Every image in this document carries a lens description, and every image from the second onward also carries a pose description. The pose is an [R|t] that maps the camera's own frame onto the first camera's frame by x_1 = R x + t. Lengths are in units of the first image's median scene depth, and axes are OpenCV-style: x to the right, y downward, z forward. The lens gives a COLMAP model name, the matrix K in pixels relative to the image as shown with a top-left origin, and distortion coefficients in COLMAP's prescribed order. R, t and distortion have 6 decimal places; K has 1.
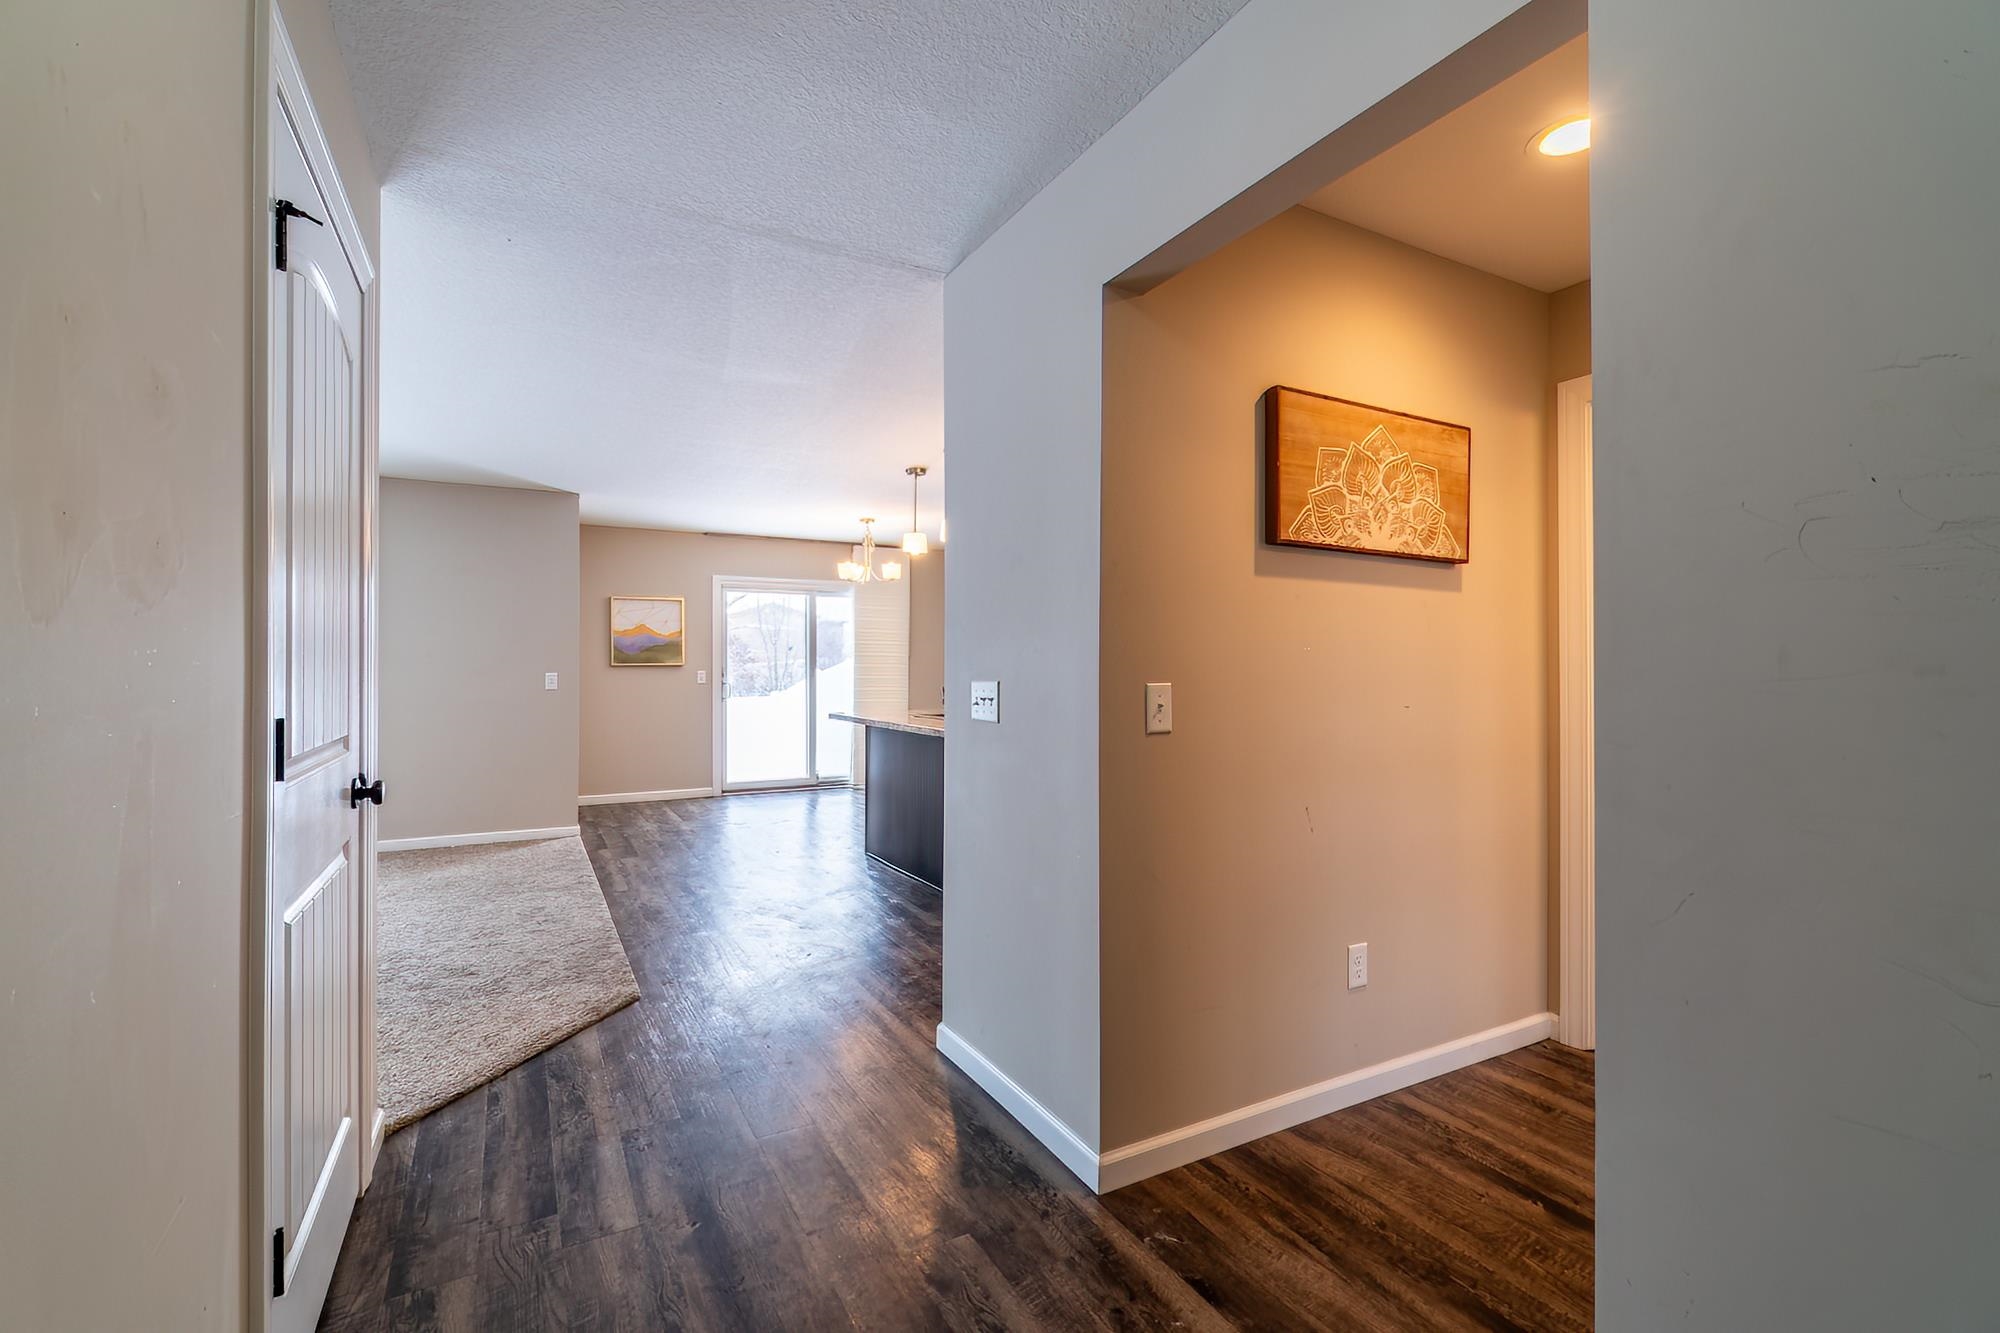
lens RADIAL K [[894.1, 0, 1000.0], [0, 894.1, 666.5], [0, 0, 1]] dist [0.000152, 0.000023]
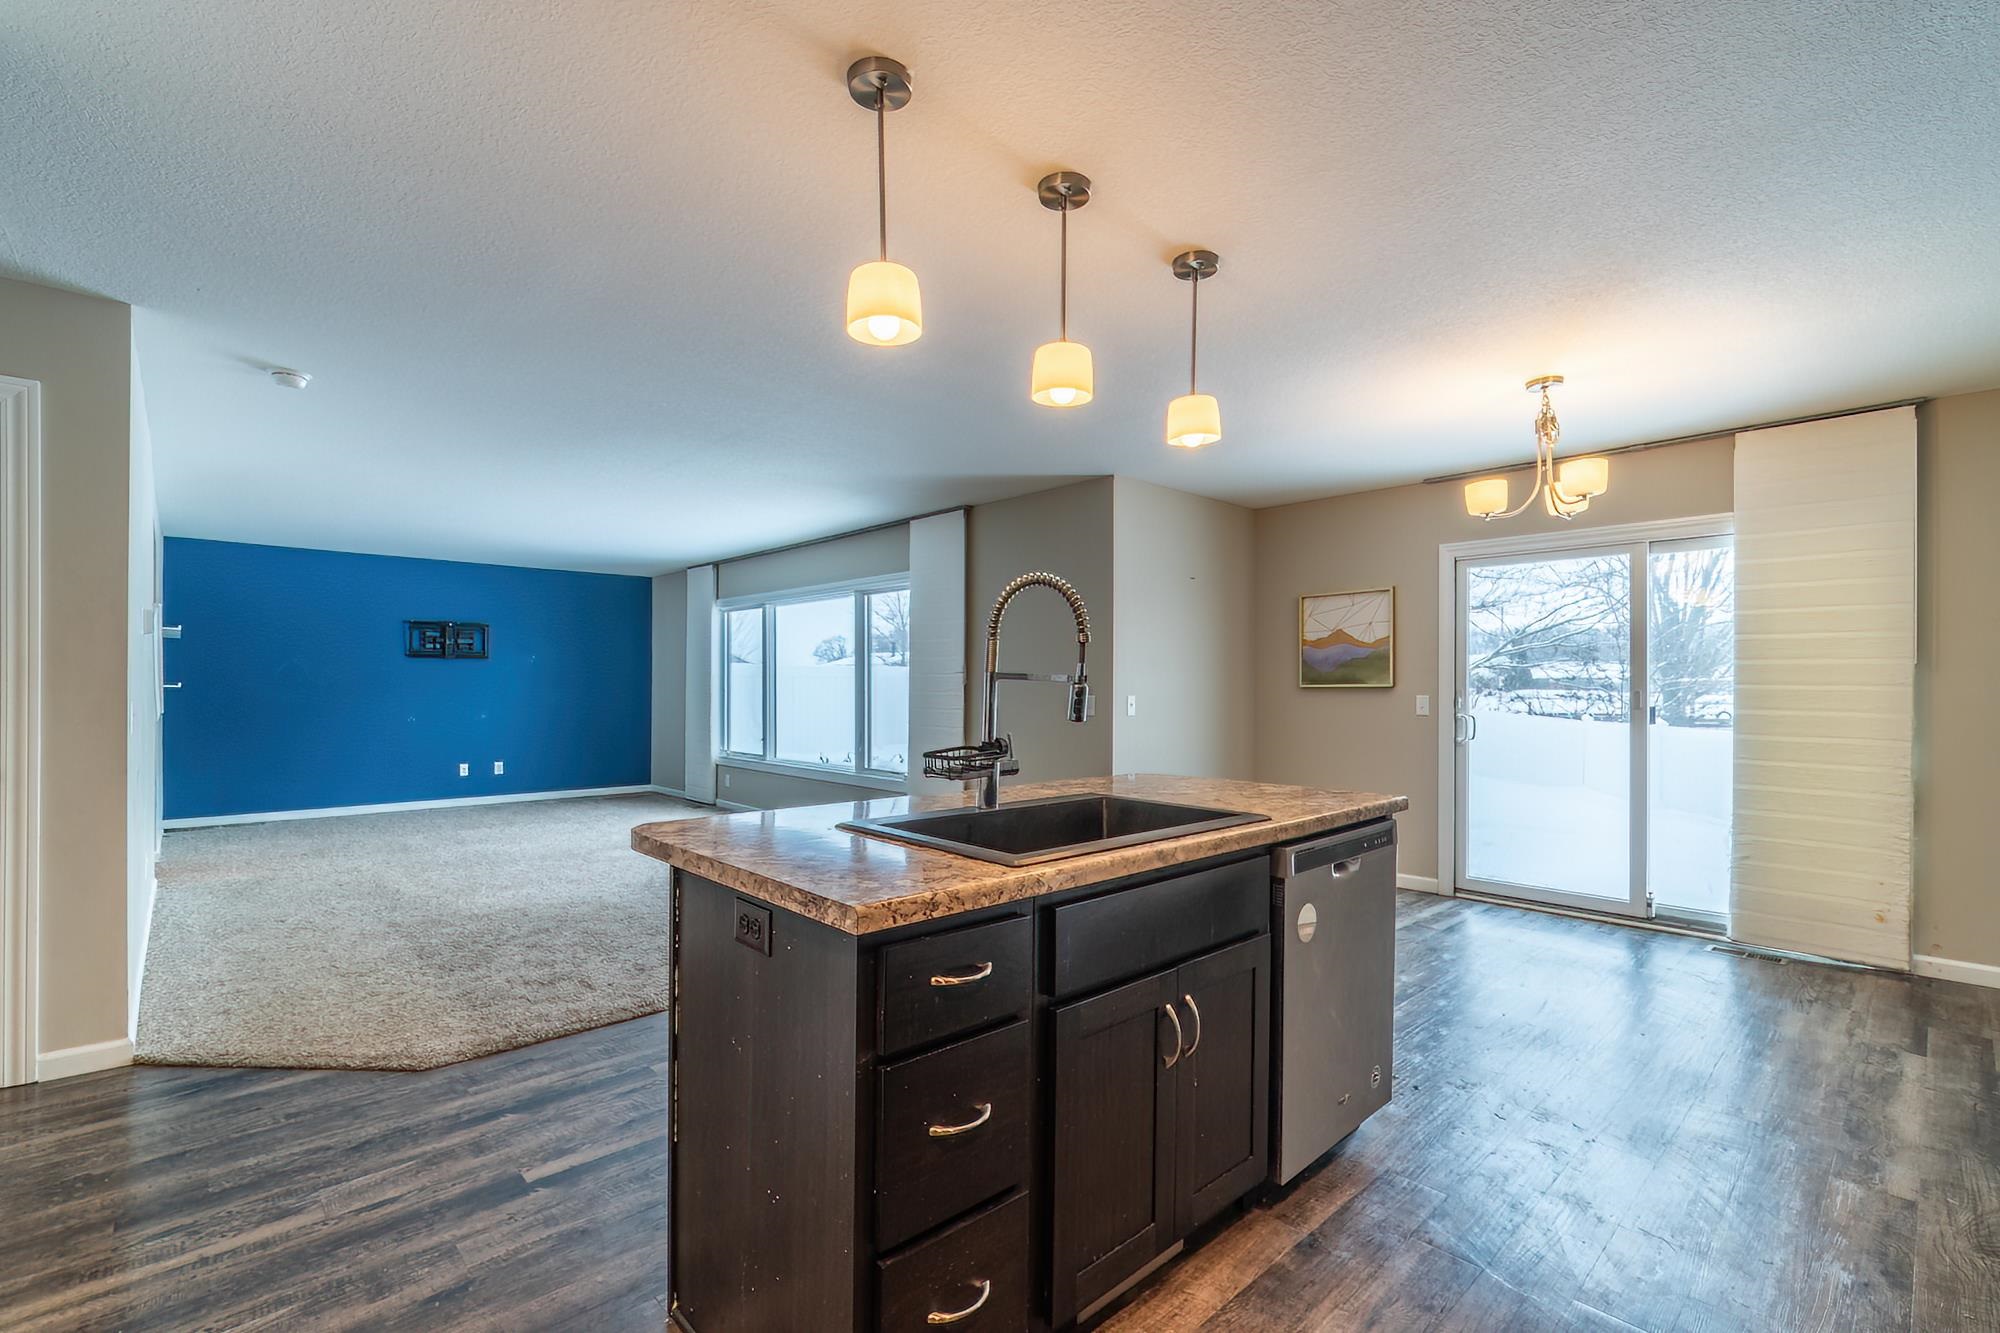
lens RADIAL K [[874.0, 0, 957.9], [0, 874.0, 690.3], [0, 0, 1]] dist [-0.000542, -0.000158]
pose [[0.209287, 0.005641, -0.977838, 0.219591], [-0.003536, 0.999981, 0.005012, -0.000955], [0.977848, 0.002408, 0.209303, 0.554227]]
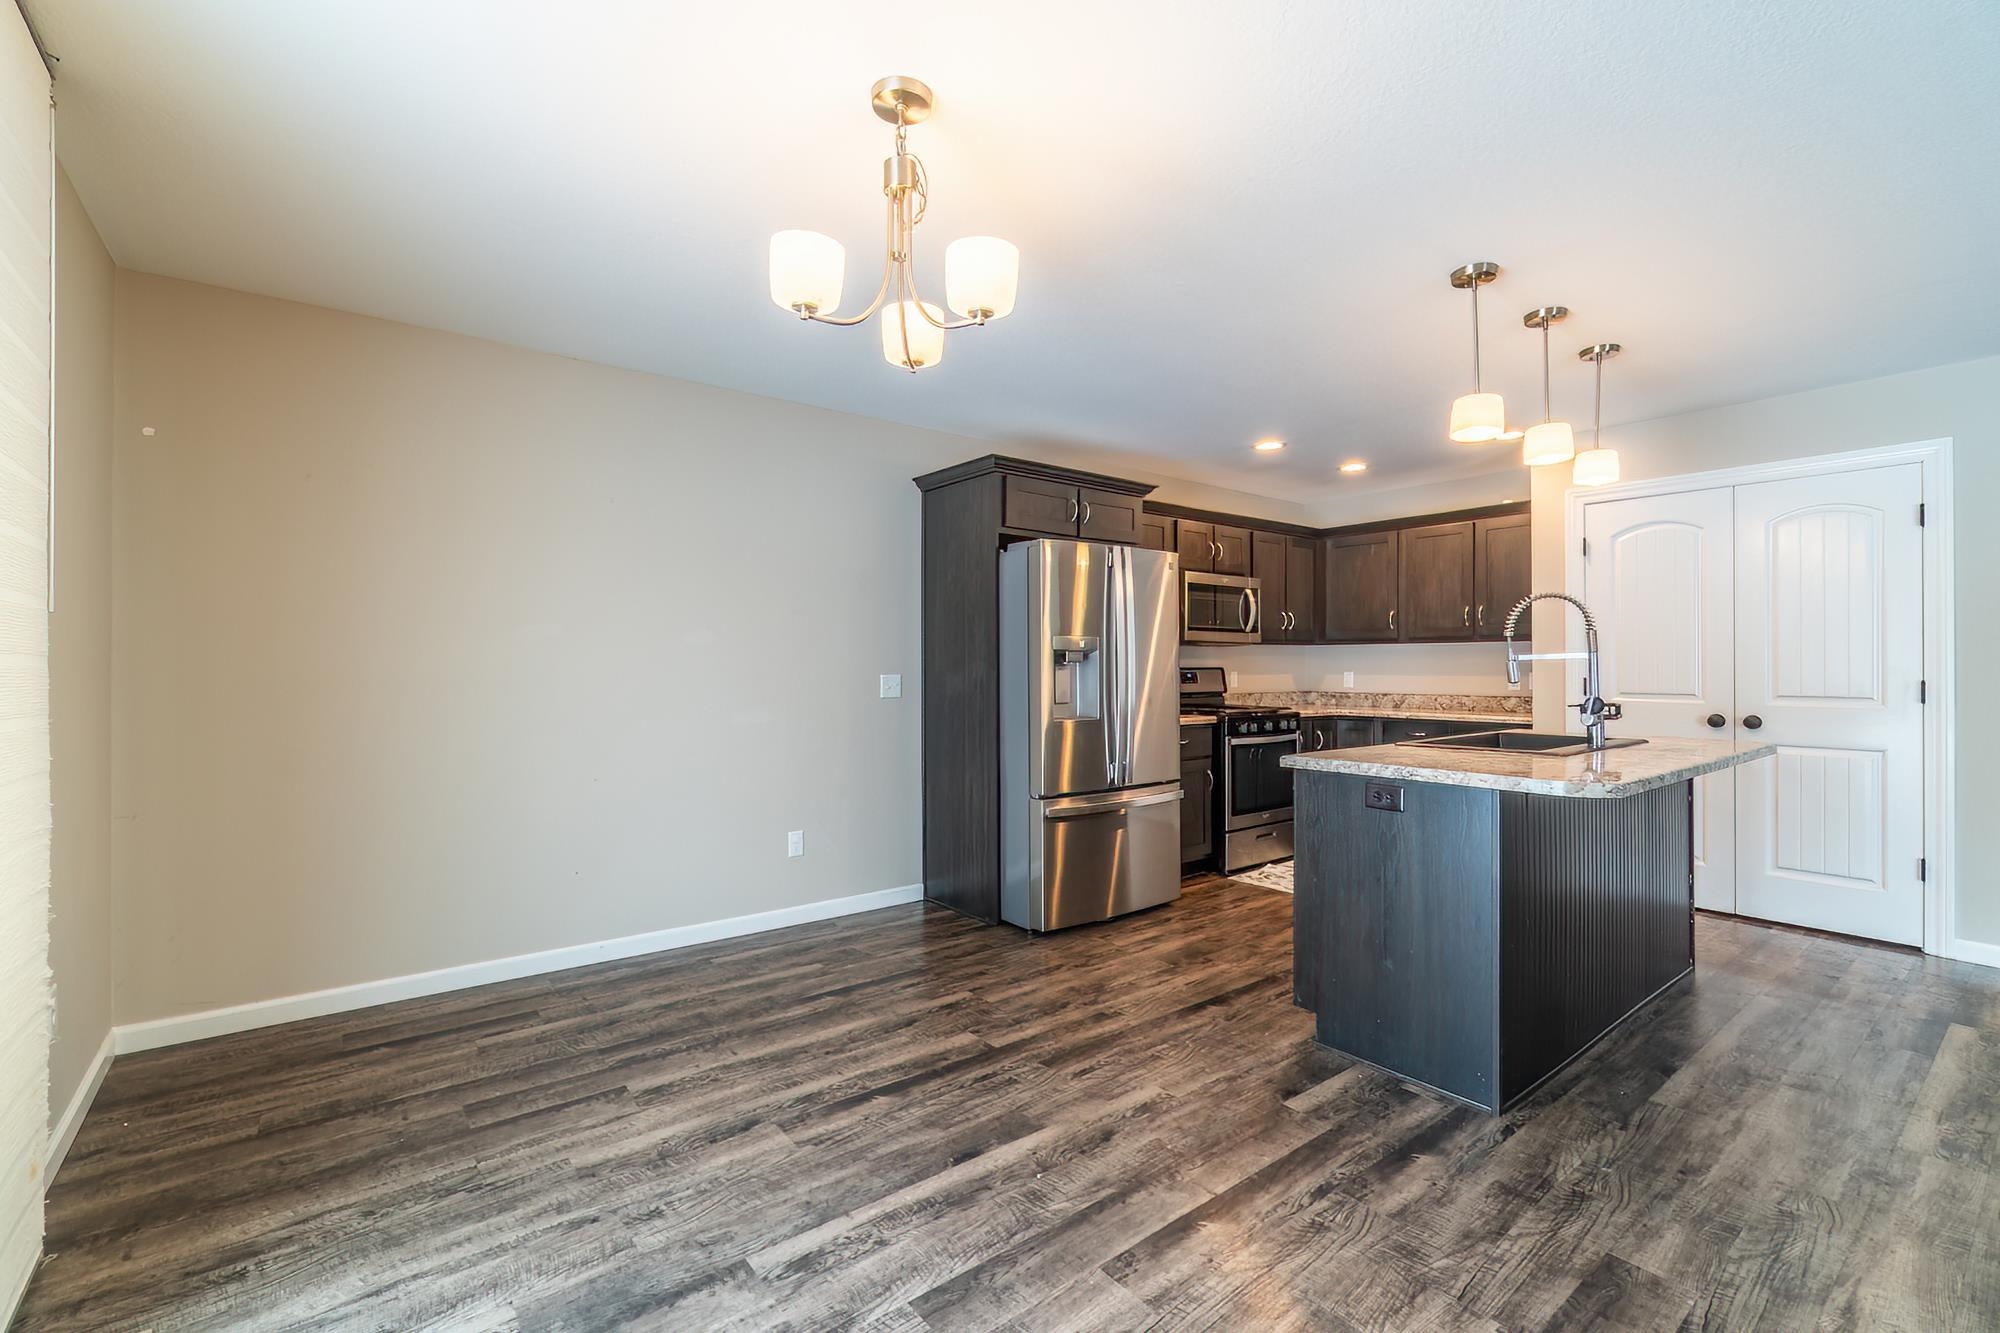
lens RADIAL K [[862.9, 0, 1000.0], [0, 862.9, 666.5], [0, 0, 1]] dist [-0.001595, 0.000100]
pose [[-0.157080, -0.002823, 0.987582, -0.367526], [-0.000055, 0.999996, 0.002850, -0.000986], [-0.987586, 0.000393, -0.157080, 0.931760]]
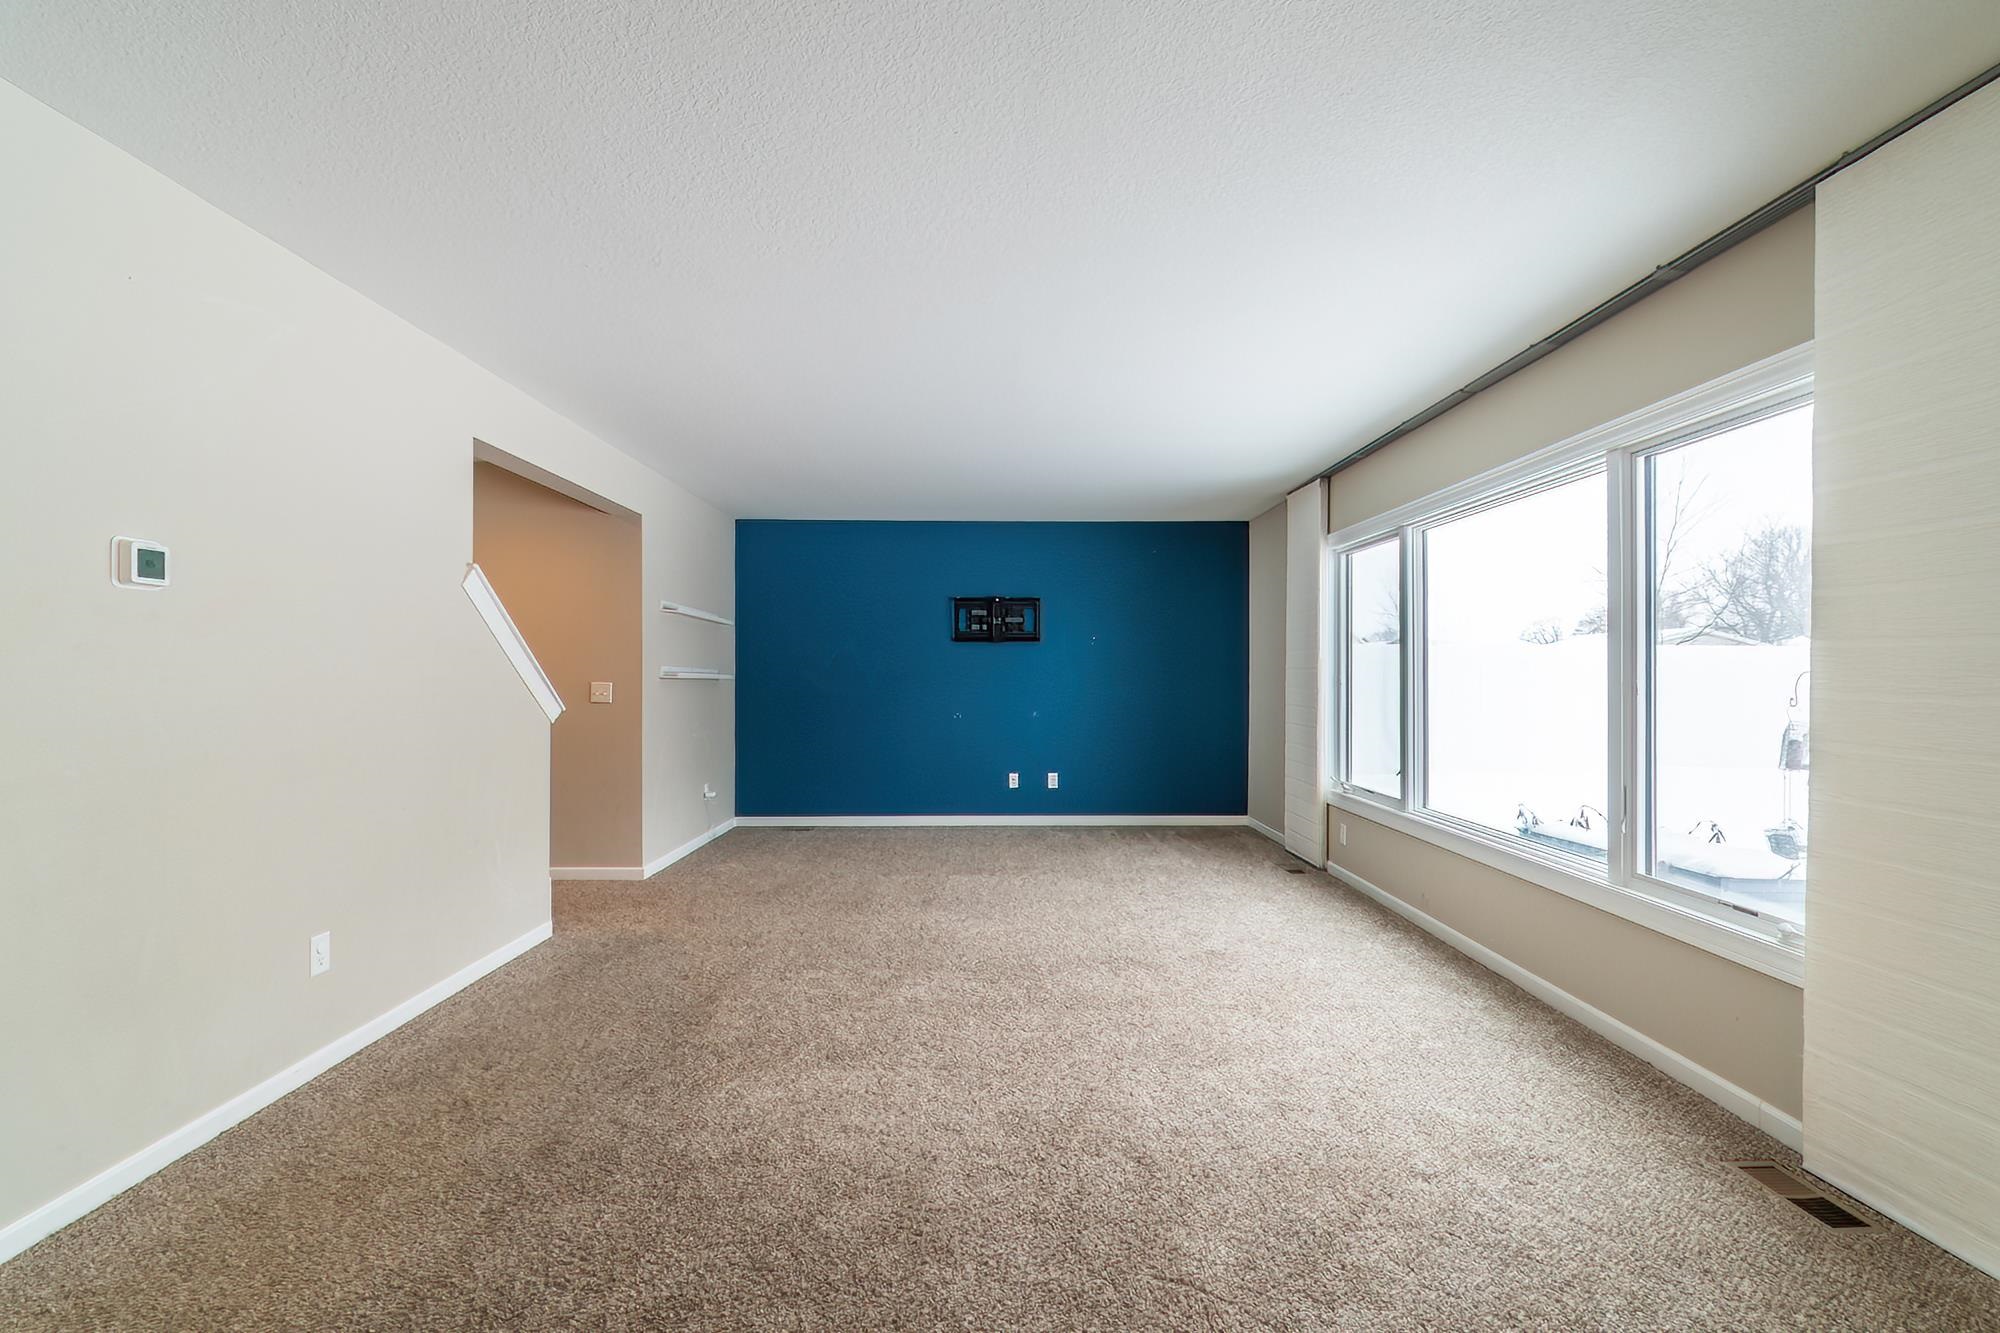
lens RADIAL K [[888.5, 0, 1000.0], [0, 888.5, 676.6], [0, 0, 1]] dist [-0.001220, 0.000124]
pose [[-0.463007, 0.002773, -0.886350, -0.205248], [-0.000093, 0.999995, 0.003177, -0.000857], [0.886355, 0.001553, -0.463005, 0.581393]]
